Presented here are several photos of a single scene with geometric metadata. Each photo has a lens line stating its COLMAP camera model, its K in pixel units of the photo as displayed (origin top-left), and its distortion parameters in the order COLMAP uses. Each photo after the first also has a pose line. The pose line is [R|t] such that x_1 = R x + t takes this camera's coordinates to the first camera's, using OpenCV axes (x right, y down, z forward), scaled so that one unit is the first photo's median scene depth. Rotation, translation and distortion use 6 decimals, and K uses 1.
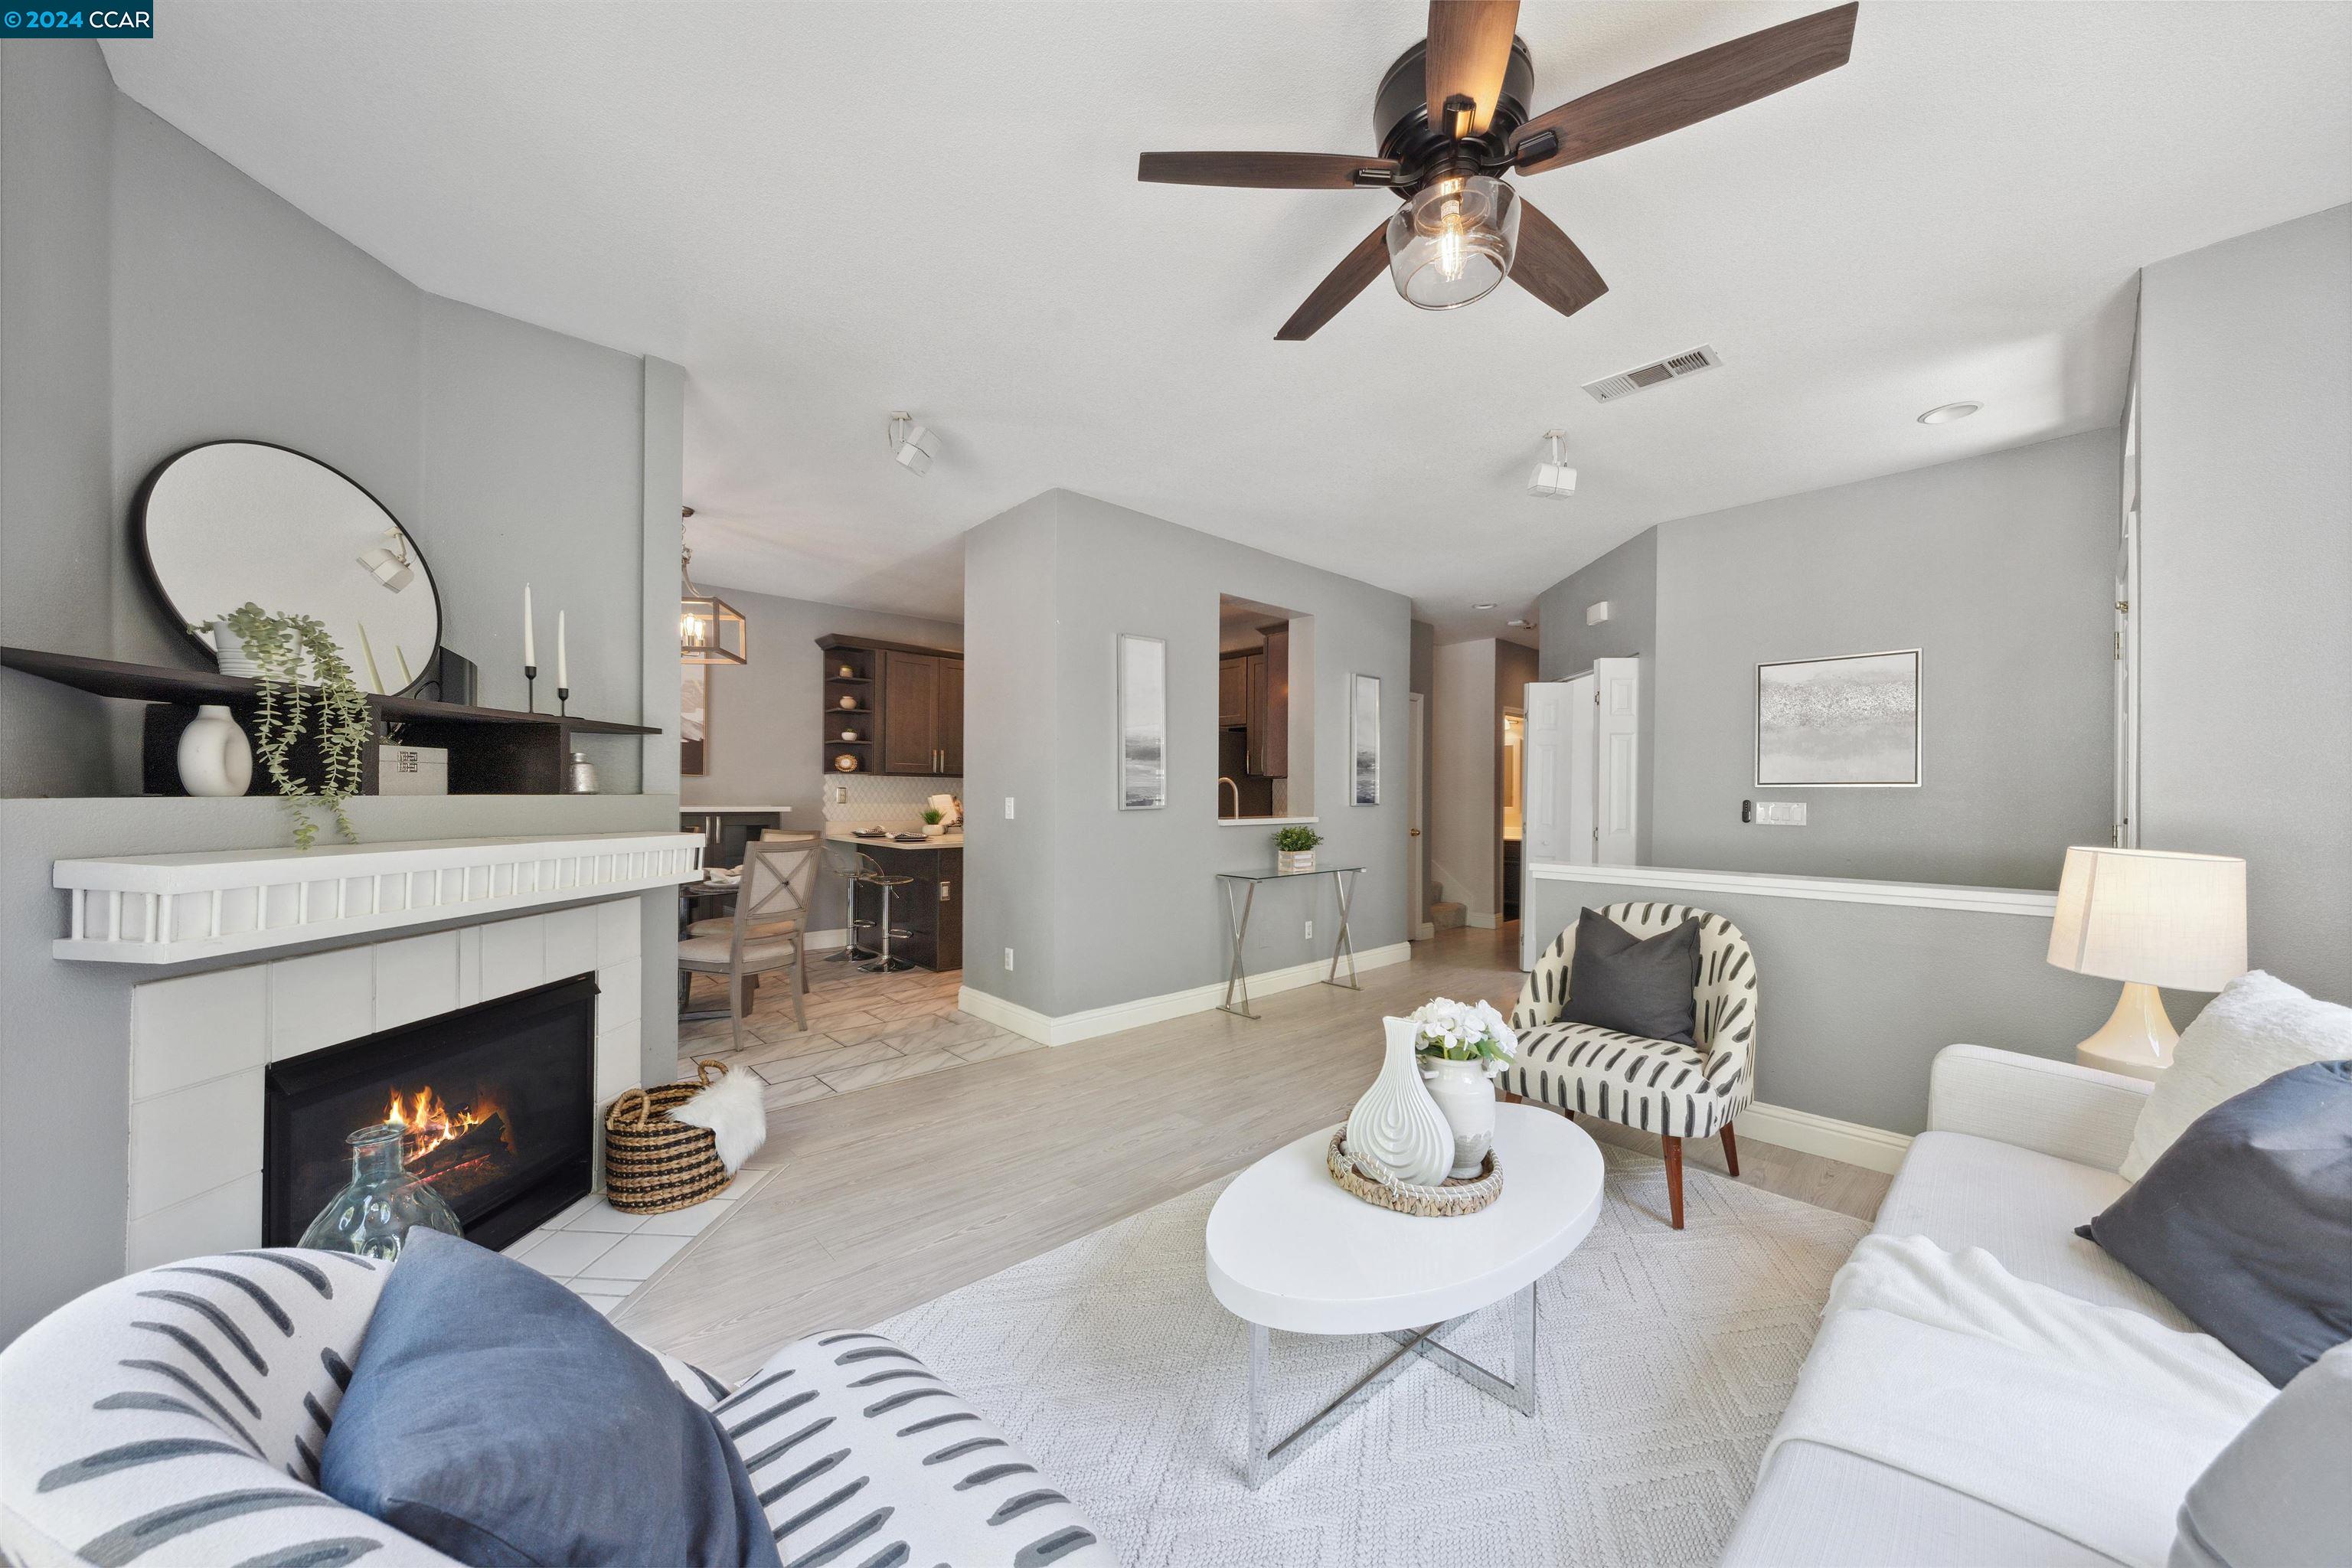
lens RADIAL K [[795.9, 0, 1192.4], [0, 795.9, 798.4], [0, 0, 1]] dist [-0.003477, -0.000023]
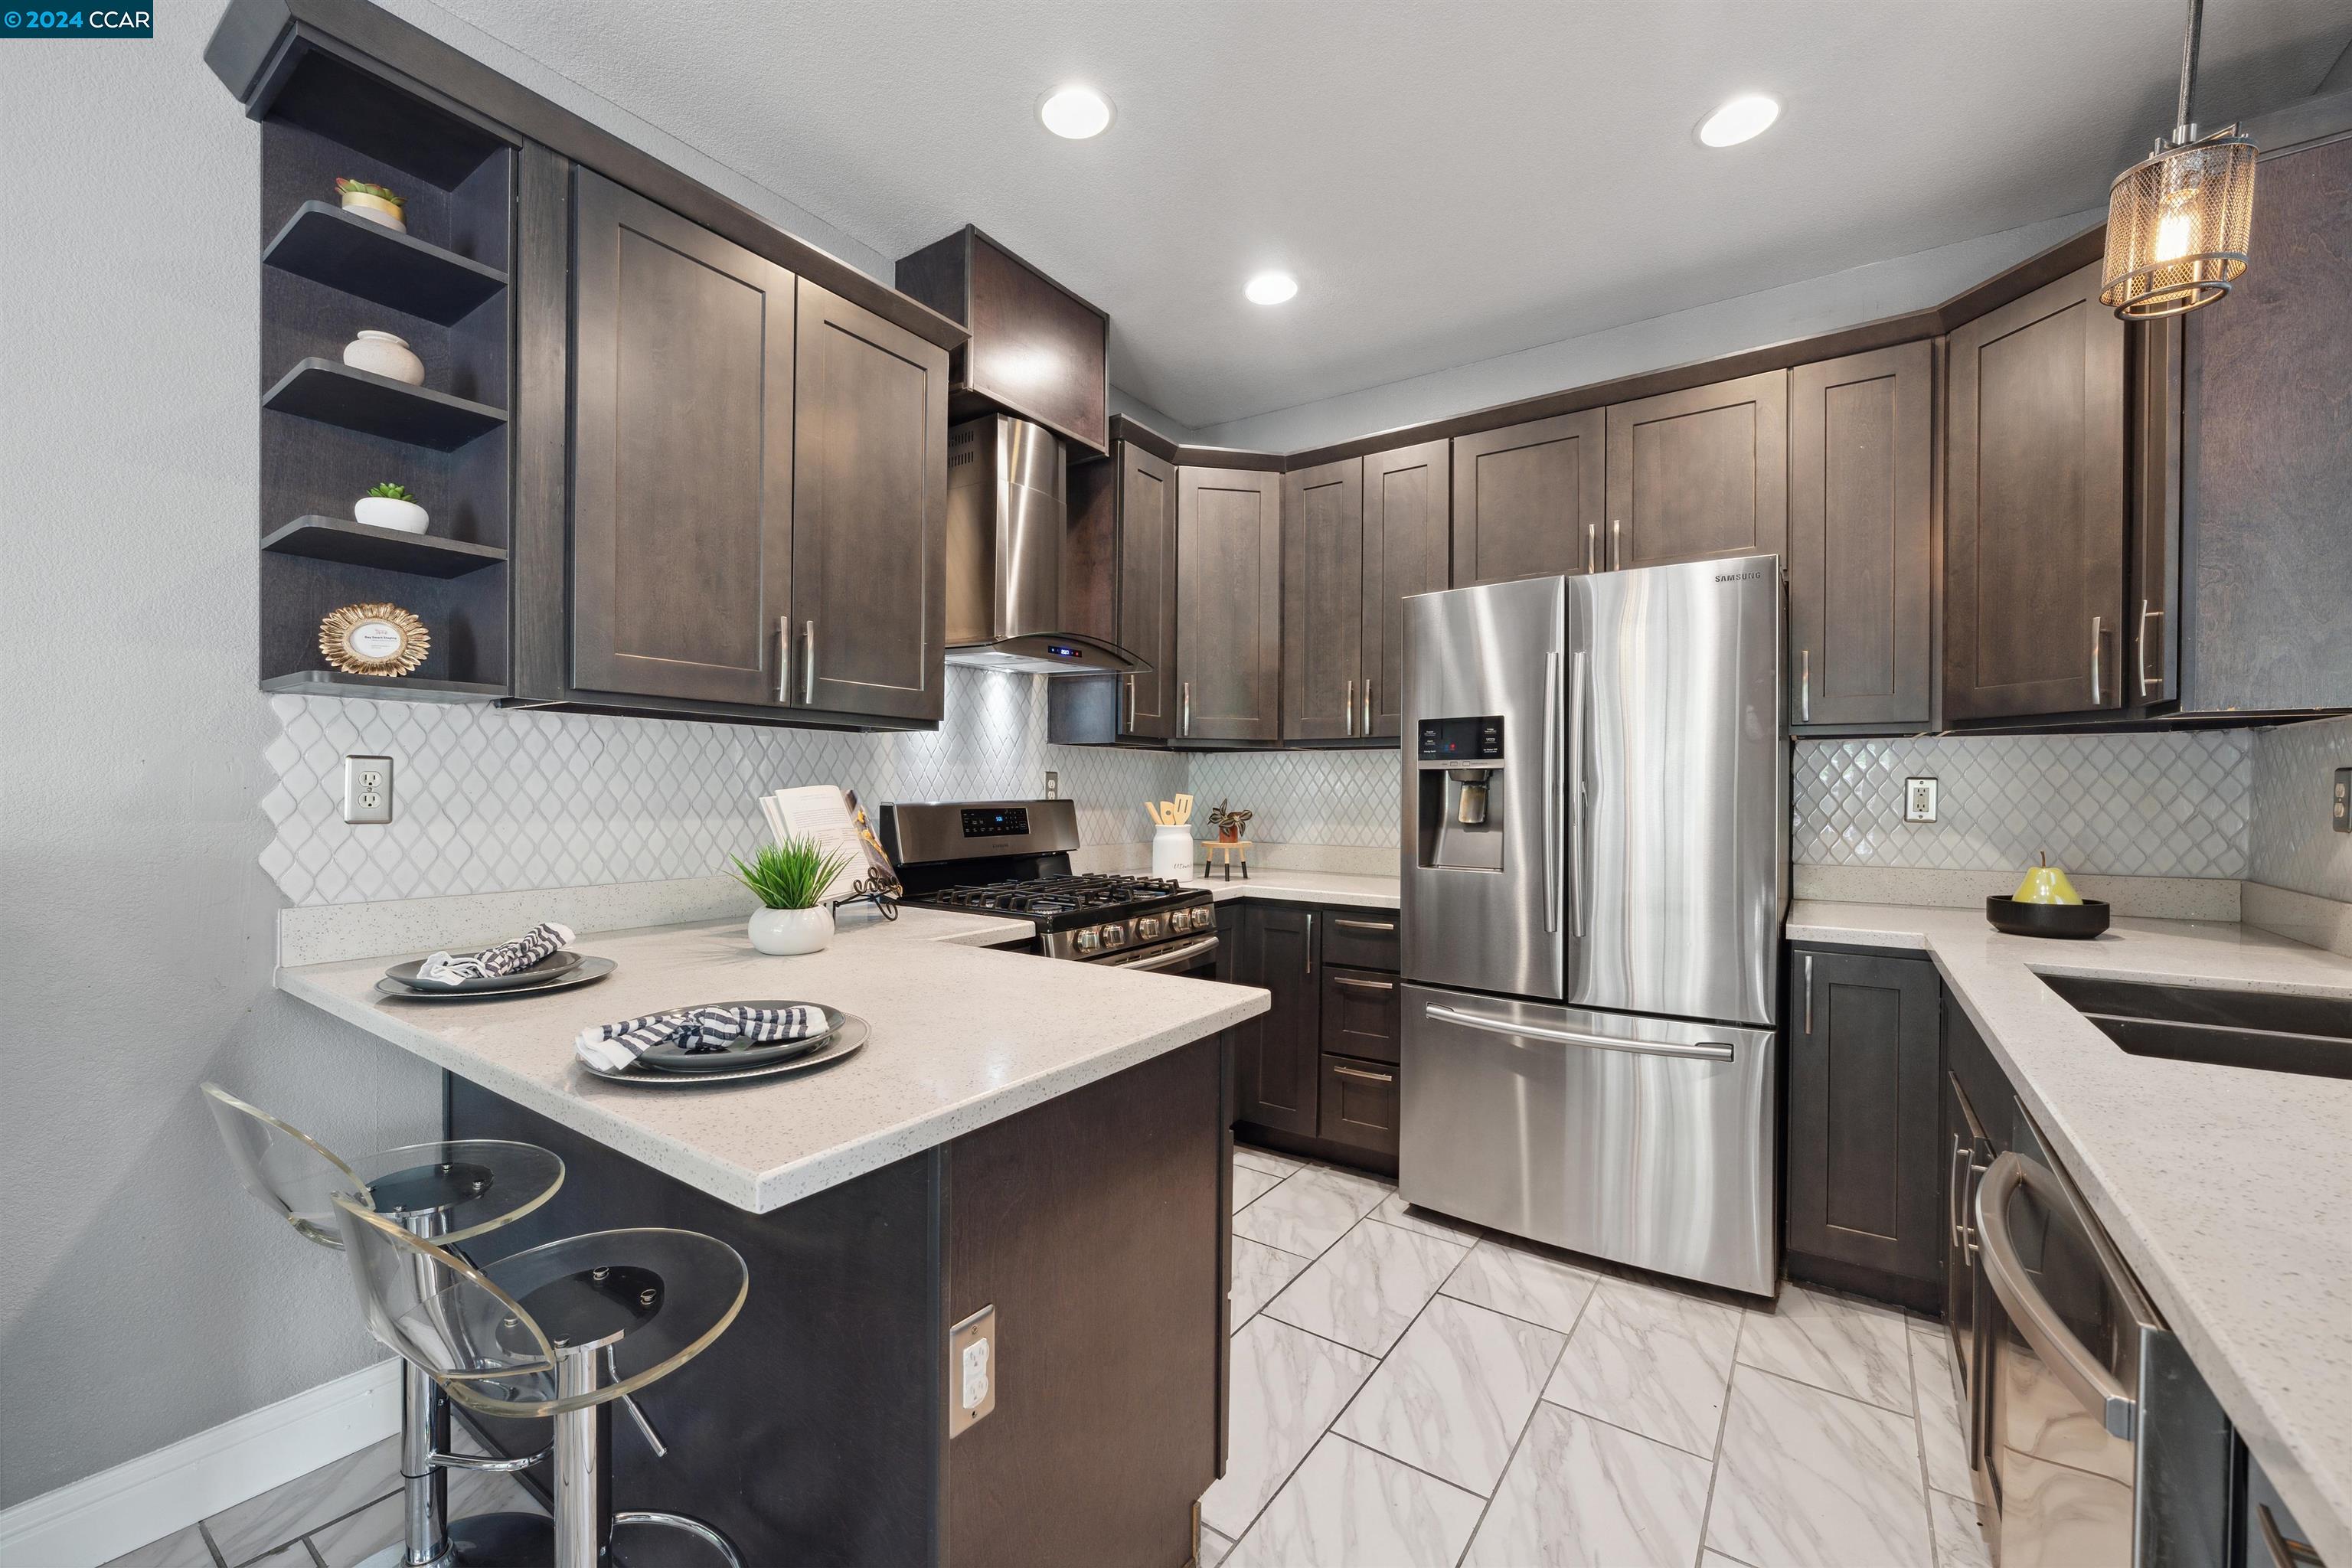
lens RADIAL K [[978.5, 0, 1183.8], [0, 978.5, 793.3], [0, 0, 1]] dist [-0.003584, -0.000857]
pose [[0.981715, -0.002845, 0.190337, -0.304058], [0.002201, 0.999991, 0.003594, -0.003649], [-0.190345, -0.003109, 0.981712, 0.784681]]
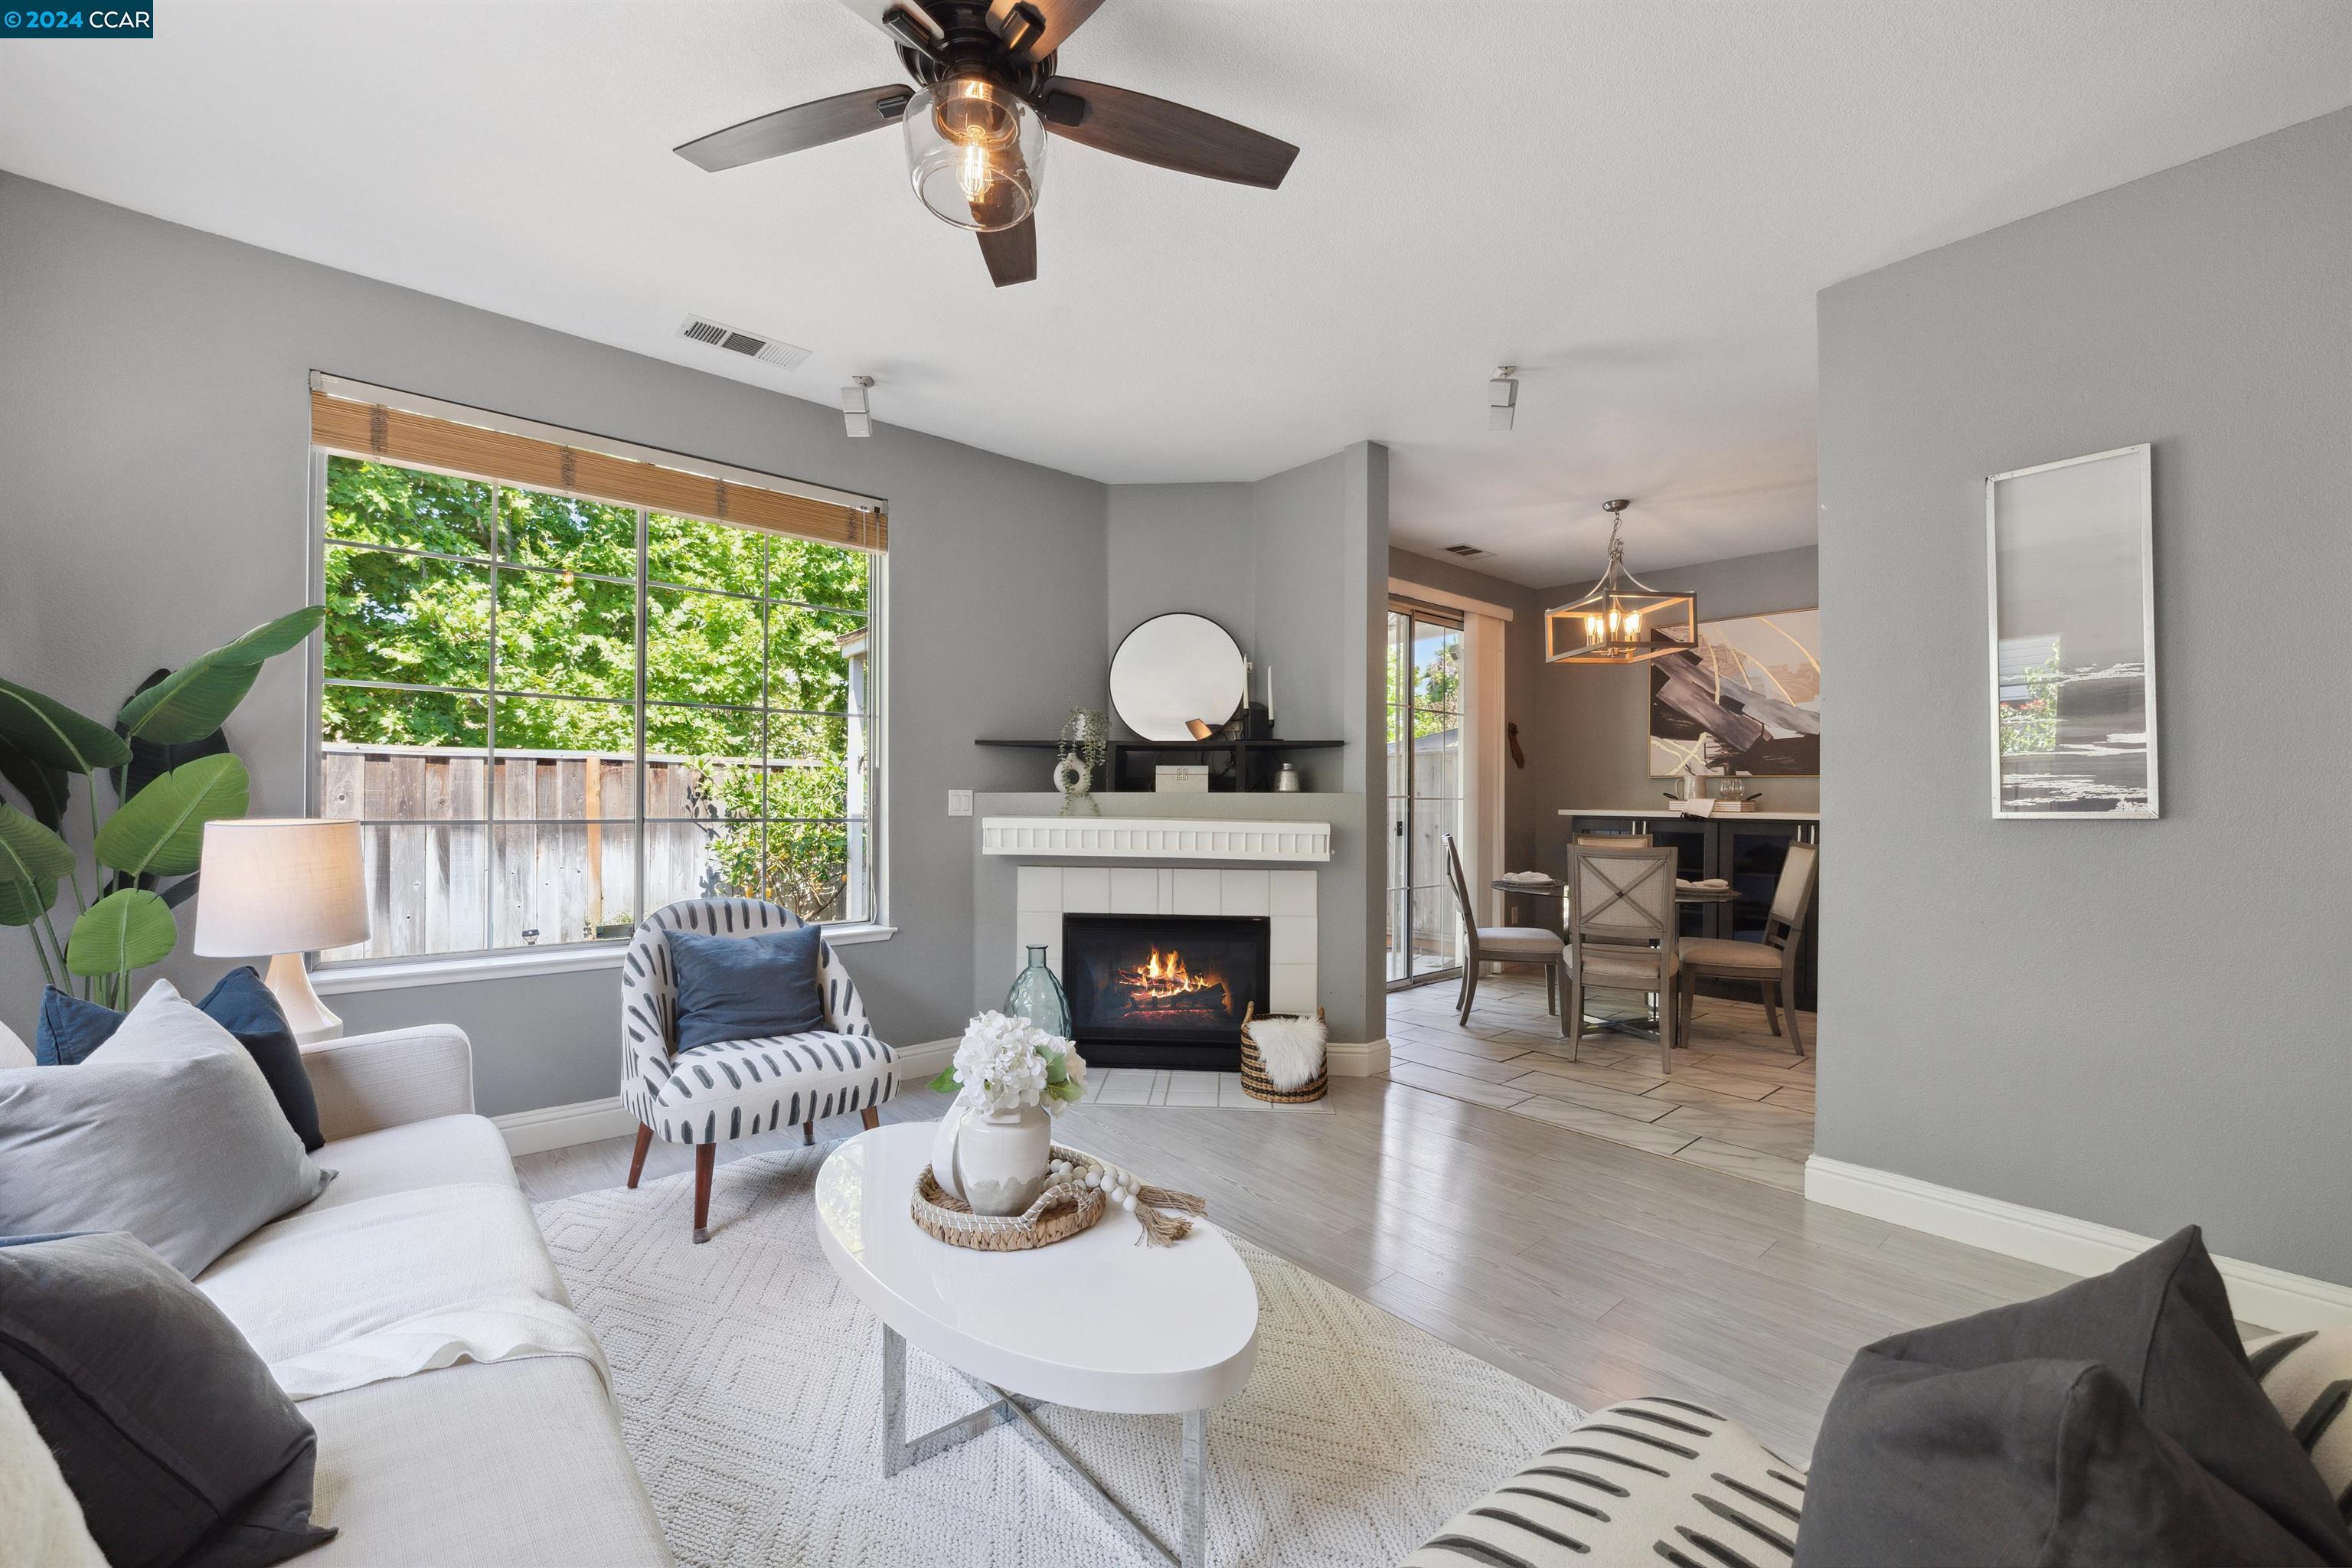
lens RADIAL K [[978.5, 0, 1187.5], [0, 978.5, 802.6], [0, 0, 1]] dist [-0.003584, -0.000857]
pose [[-0.052964, -0.003867, -0.998589, 0.434565], [-0.011011, 0.999934, -0.003288, 0.008829], [0.998536, 0.010821, -0.053004, 0.402192]]
